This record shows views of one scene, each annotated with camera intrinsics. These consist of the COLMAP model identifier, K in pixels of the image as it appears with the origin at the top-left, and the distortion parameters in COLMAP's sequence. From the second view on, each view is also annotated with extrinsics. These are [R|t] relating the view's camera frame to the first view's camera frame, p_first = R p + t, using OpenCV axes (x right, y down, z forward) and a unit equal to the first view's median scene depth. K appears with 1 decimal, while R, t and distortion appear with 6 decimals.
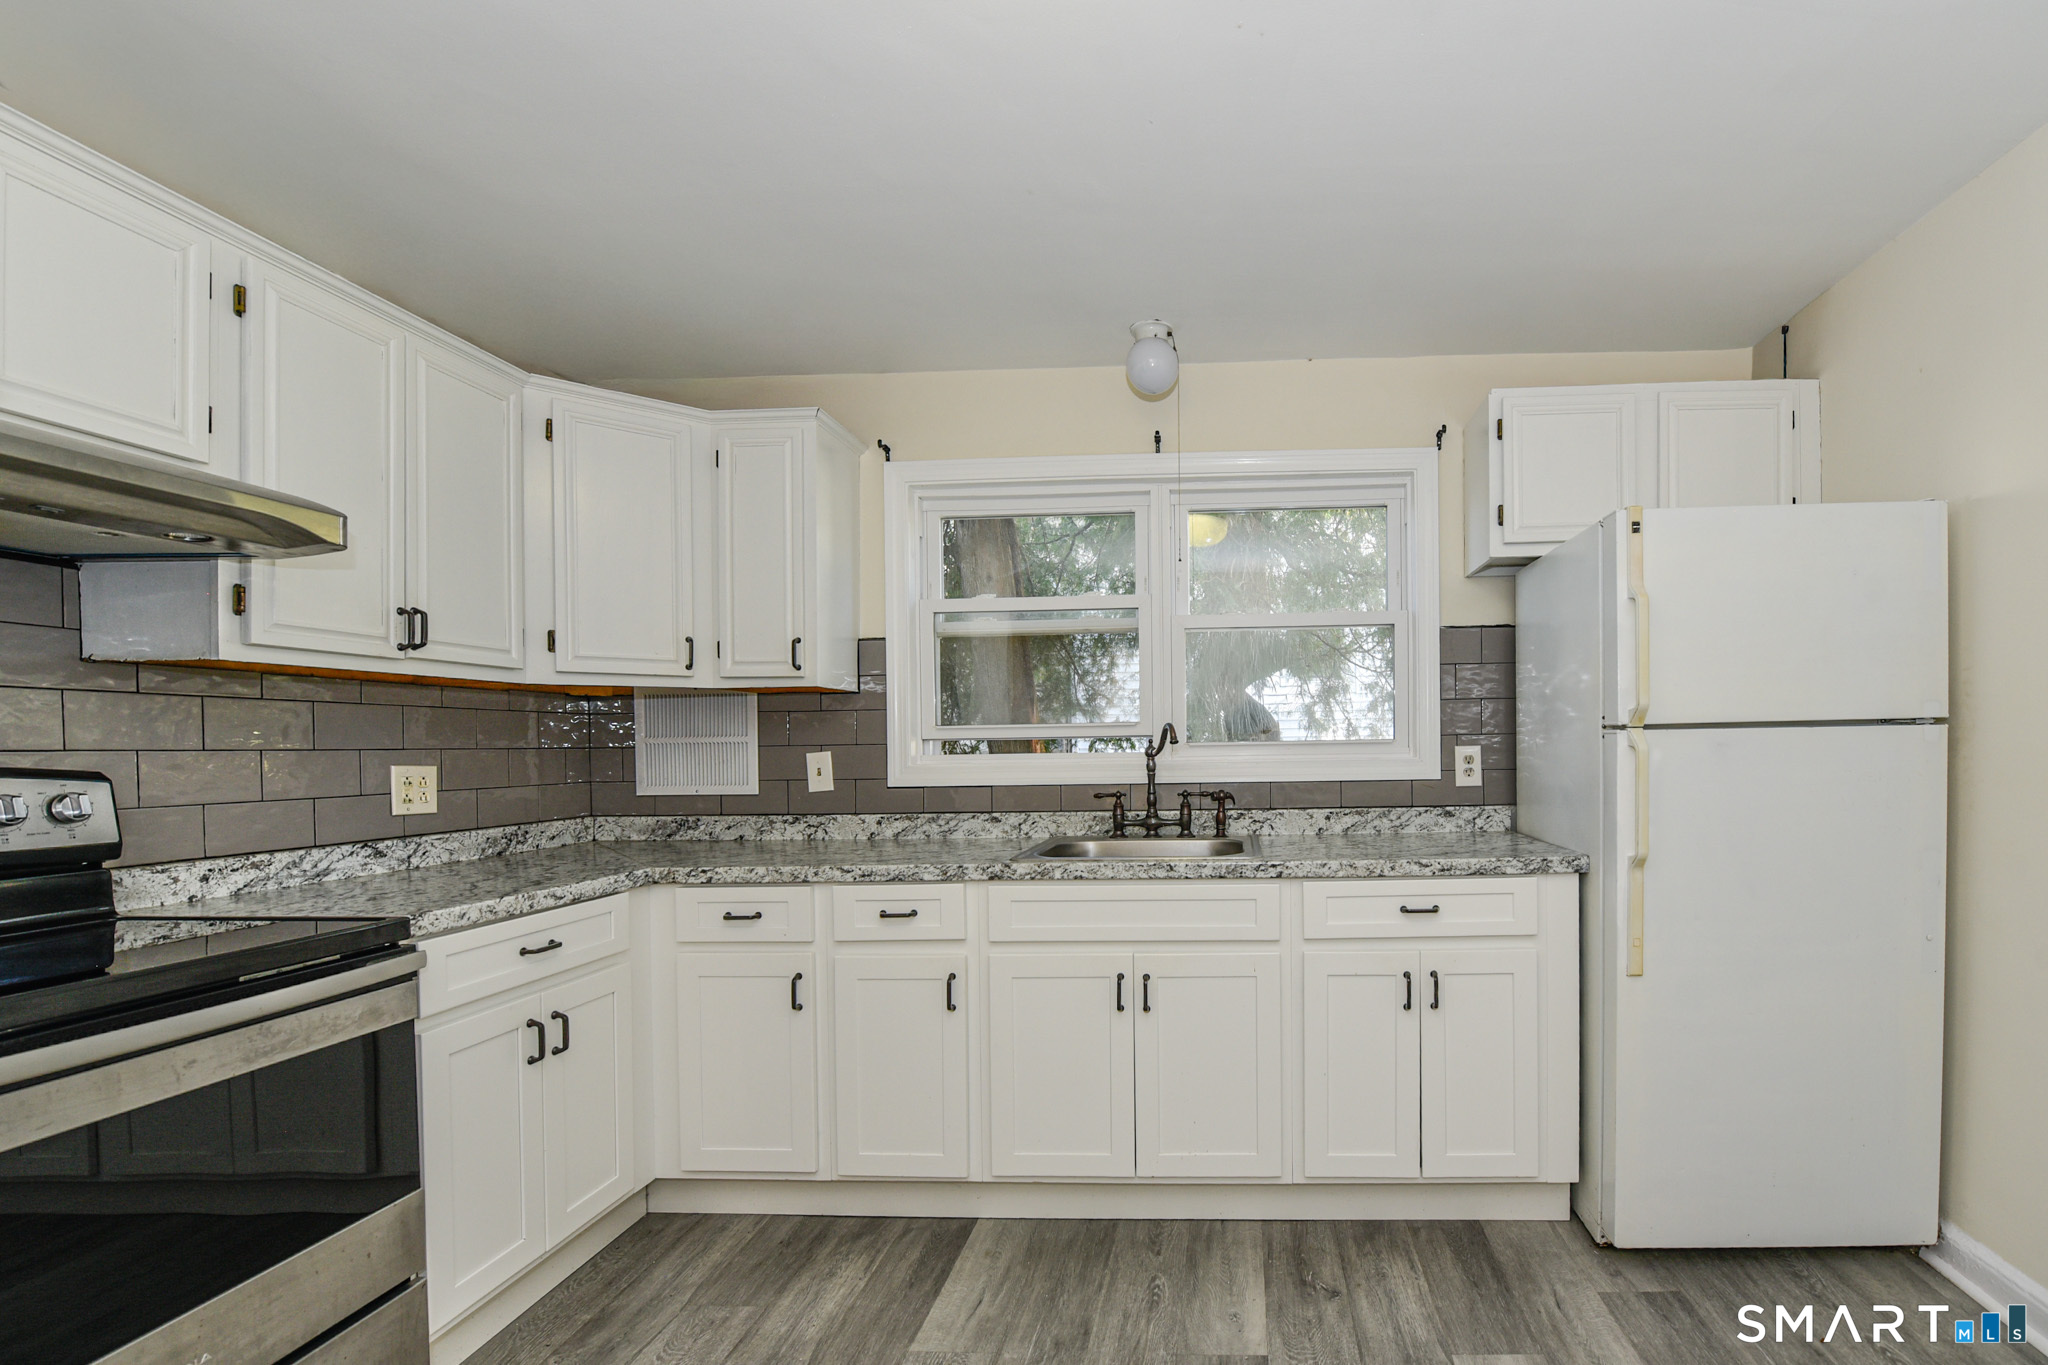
lens RADIAL K [[878.9, 0, 1023.7], [0, 878.9, 752.4], [0, 0, 1]] dist [-0.001648, -0.000026]
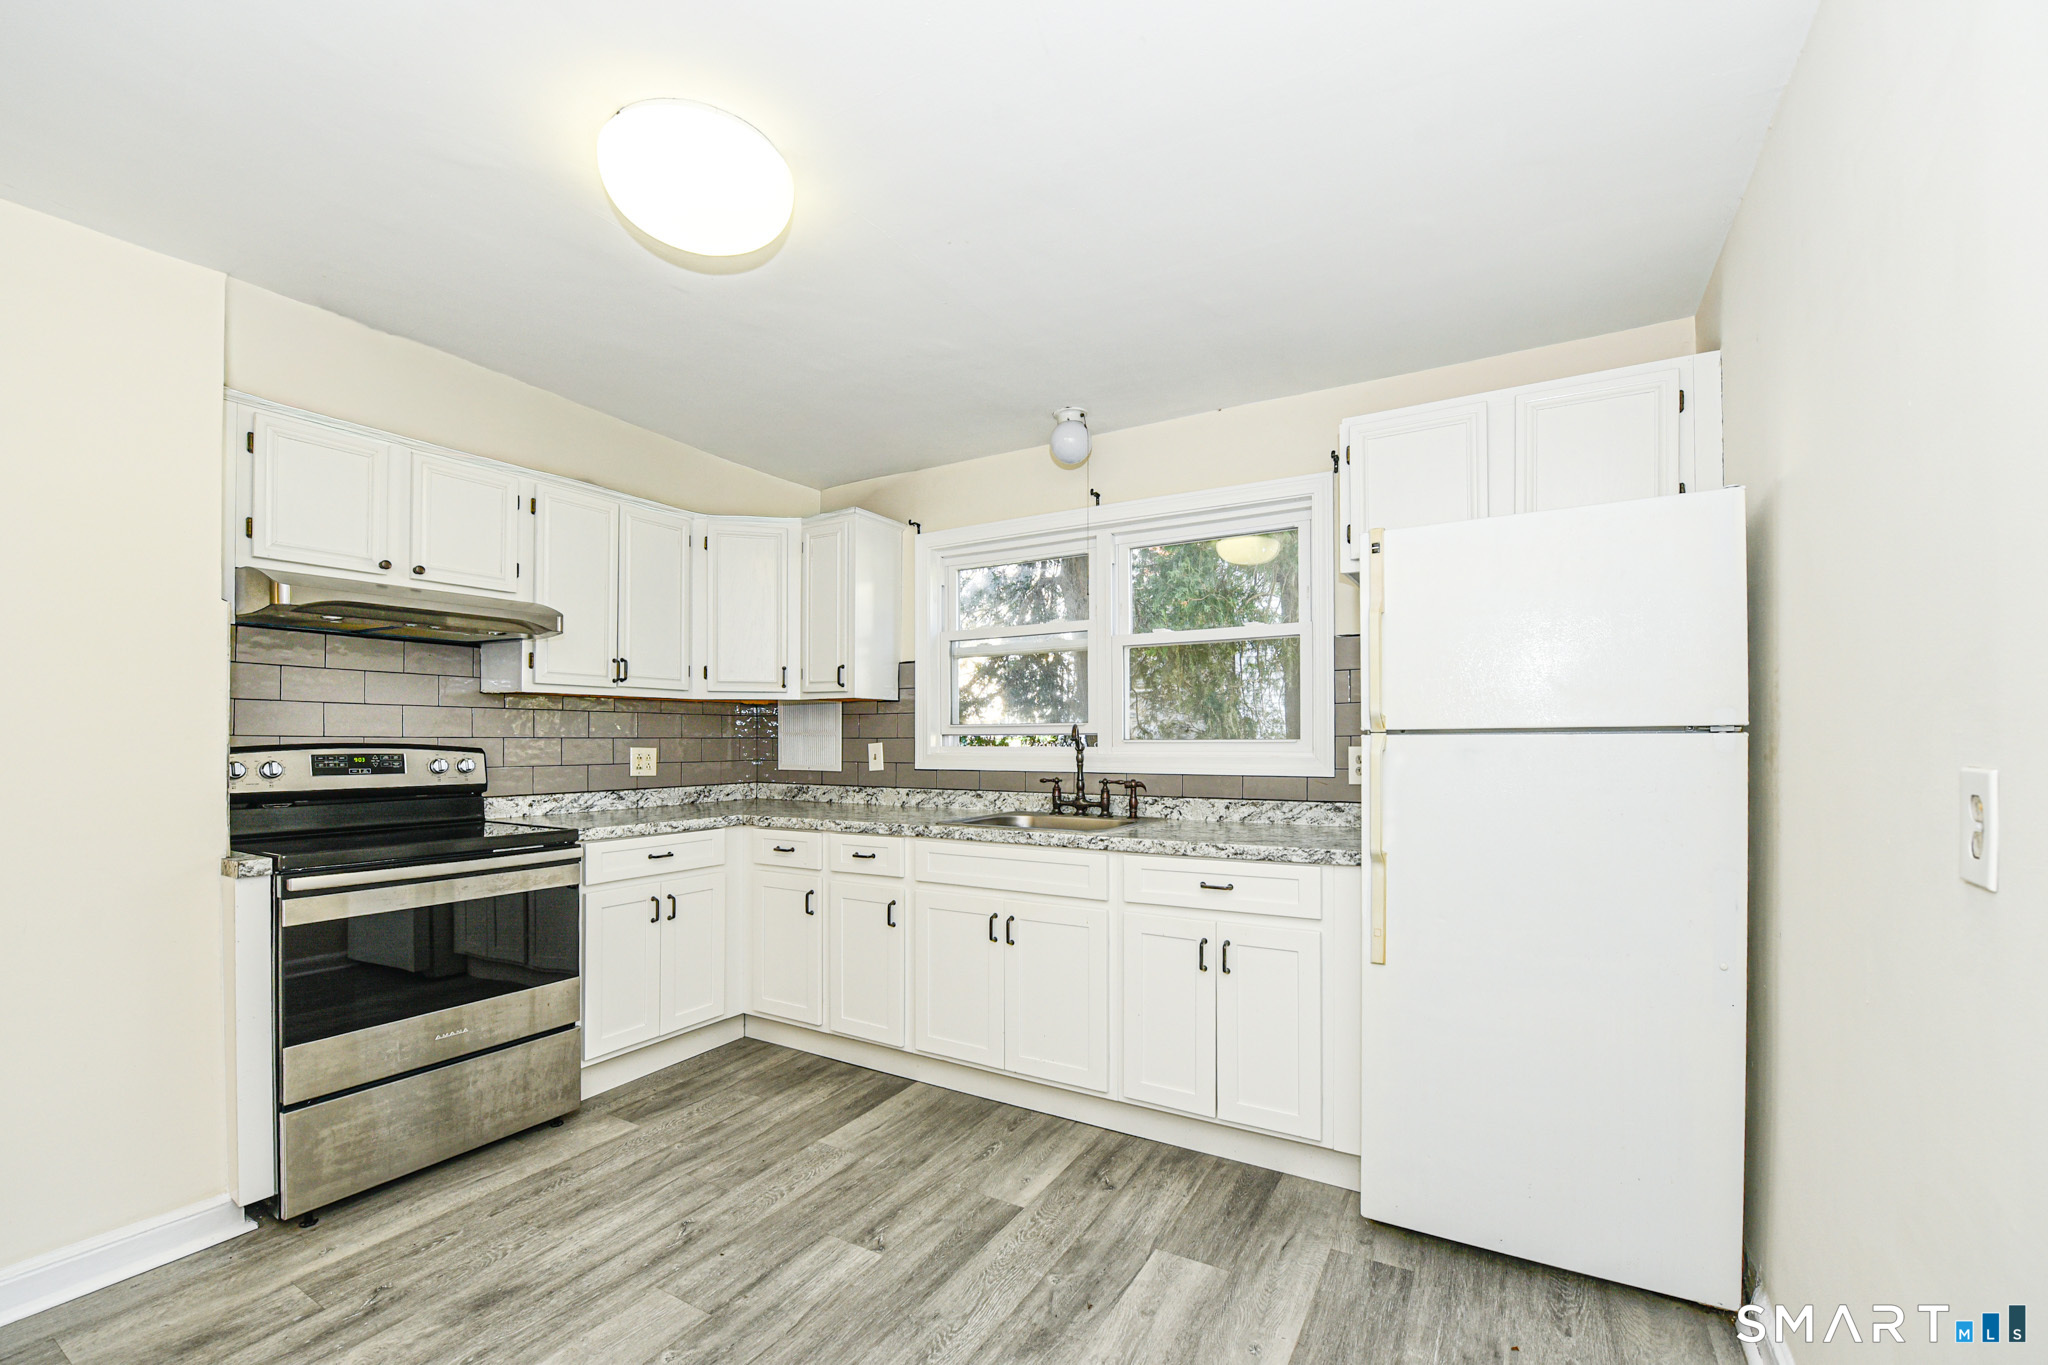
lens RADIAL K [[843.7, 0, 1026.0], [0, 843.7, 731.8], [0, 0, 1]] dist [0.013391, -0.000013]
pose [[0.884463, 0.009196, -0.466520, 0.739141], [-0.013391, 0.999894, -0.005679, -0.016453], [0.466418, 0.011270, 0.884493, -0.111115]]
